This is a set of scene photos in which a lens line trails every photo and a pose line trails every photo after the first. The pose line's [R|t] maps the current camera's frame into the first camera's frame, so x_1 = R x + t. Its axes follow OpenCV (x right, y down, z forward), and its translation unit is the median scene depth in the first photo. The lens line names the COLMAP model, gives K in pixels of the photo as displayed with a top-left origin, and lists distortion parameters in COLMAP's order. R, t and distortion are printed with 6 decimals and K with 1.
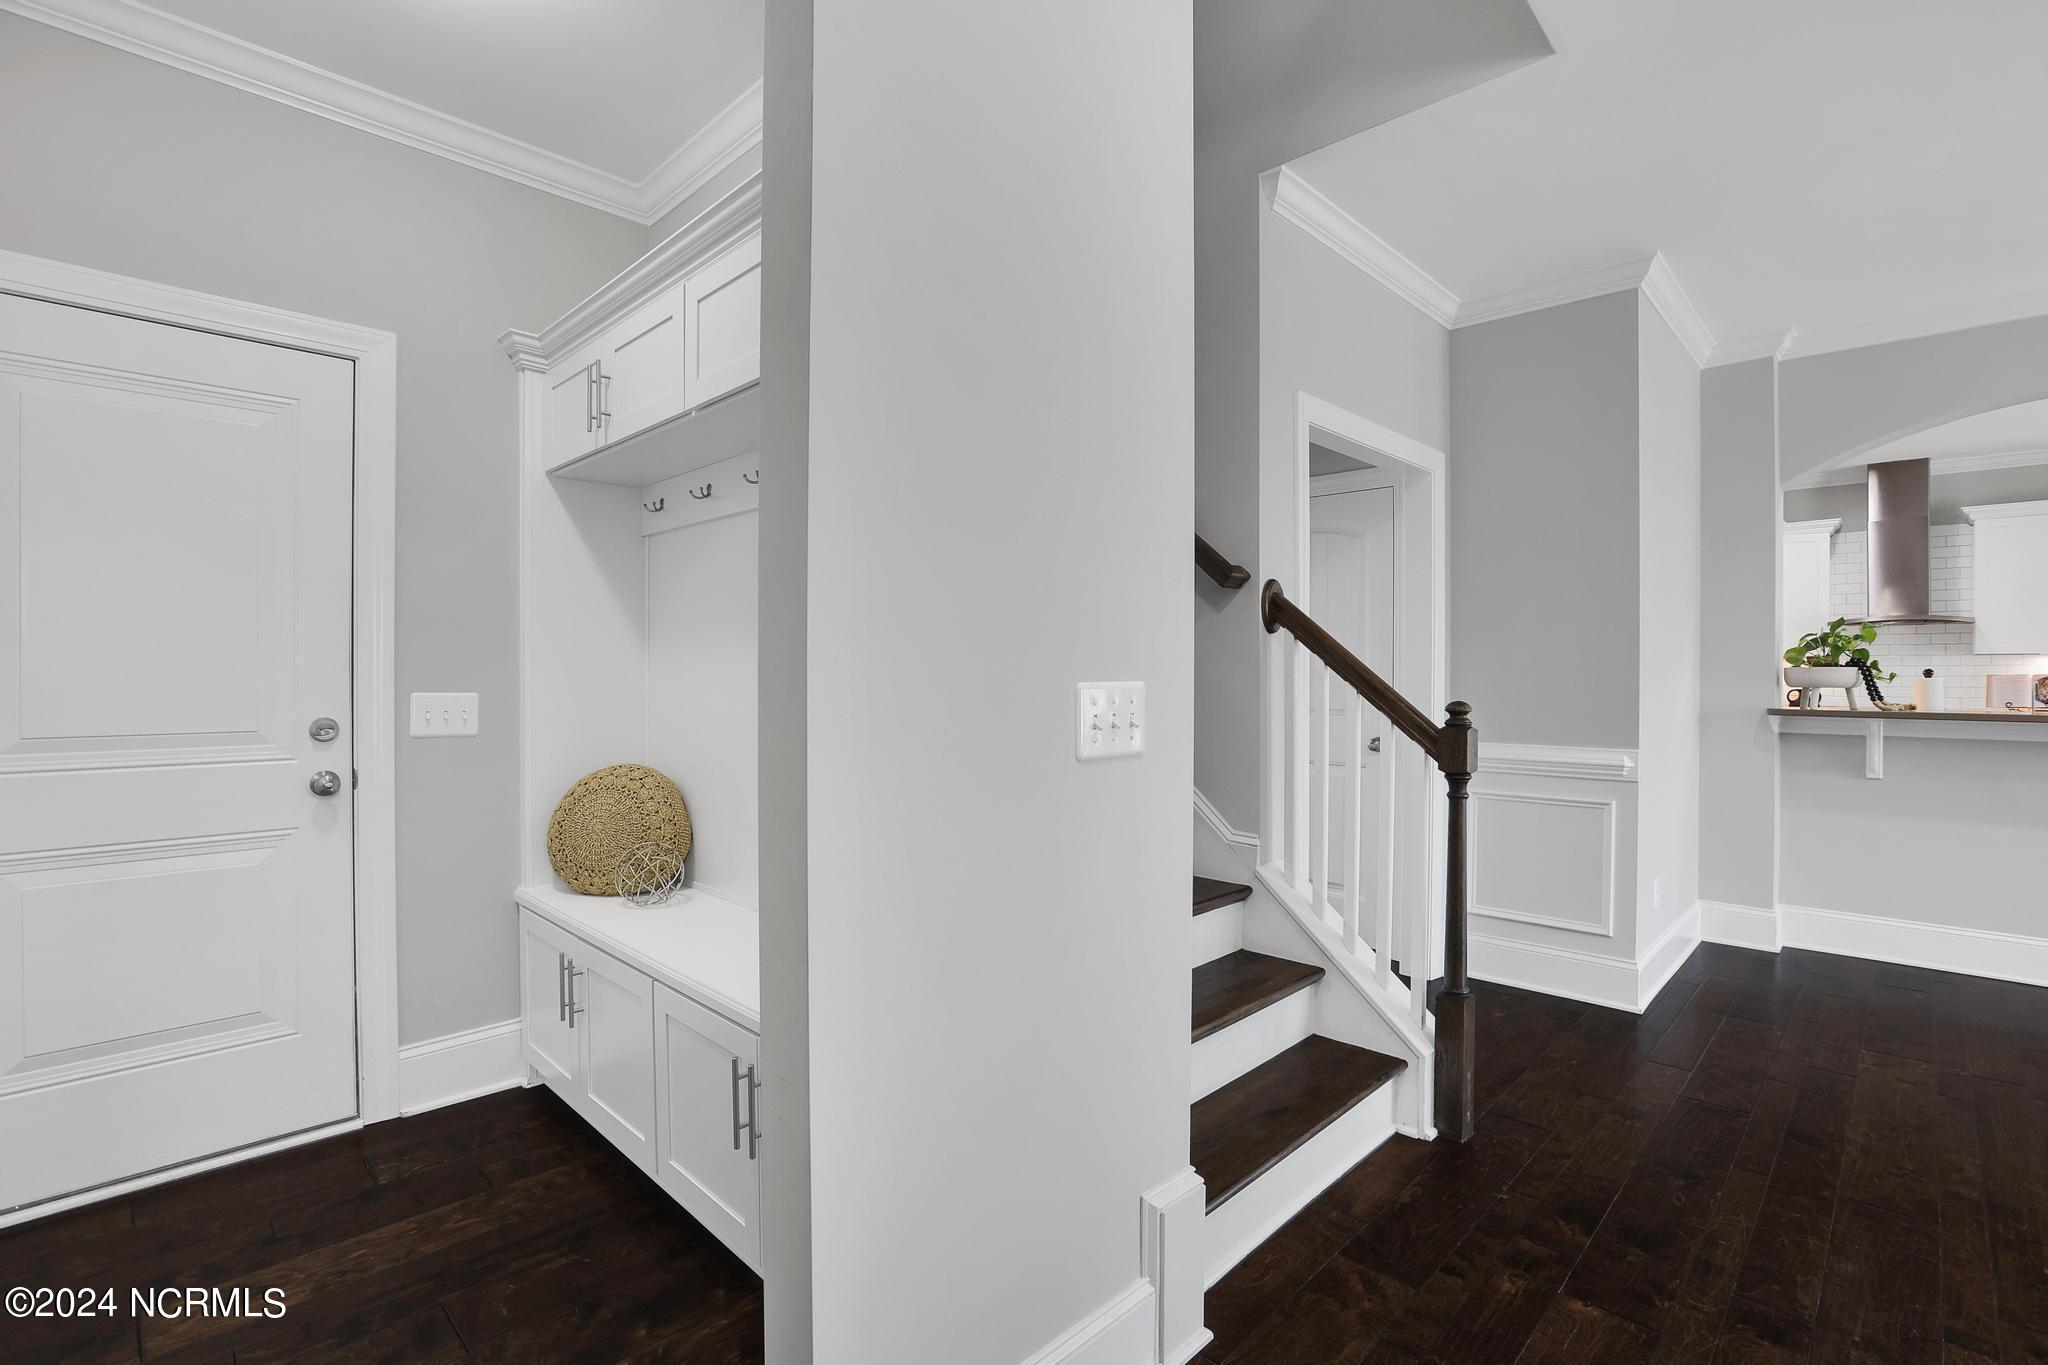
lens RADIAL K [[957.4, 0, 1022.7], [0, 957.4, 684.3], [0, 0, 1]] dist [-0.019487, 0.000919]
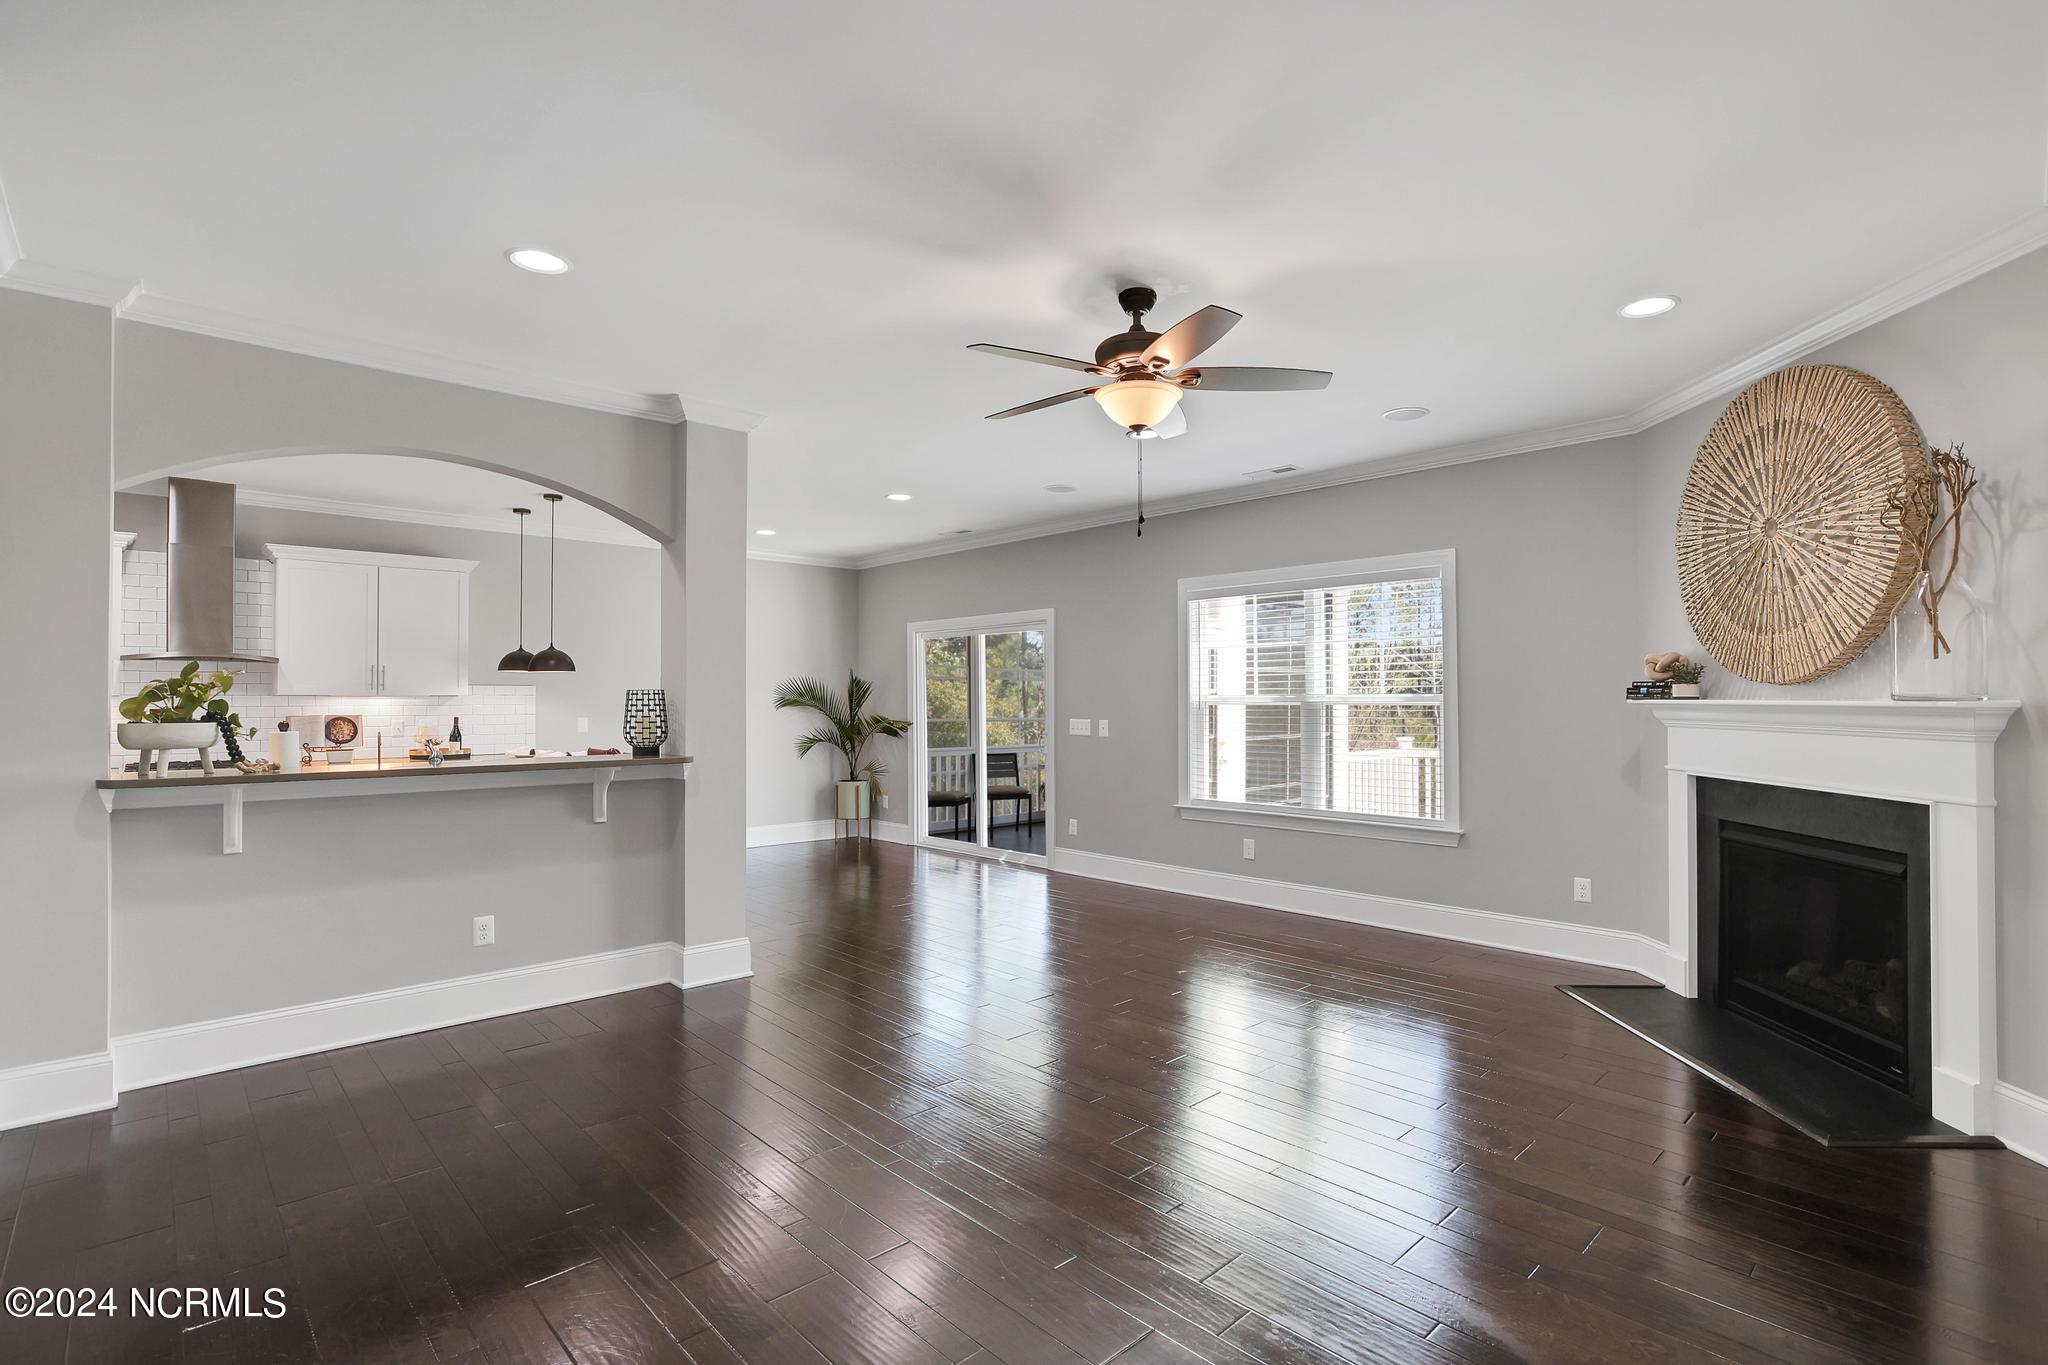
lens RADIAL K [[957.4, 0, 1031.6], [0, 957.4, 686.3], [0, 0, 1]] dist [-0.019487, 0.000919]
pose [[0.040980, 0.010817, 0.999101, 0.084698], [0.008102, 0.999905, -0.011158, -0.033200], [-0.999127, 0.008552, 0.040888, 0.241458]]
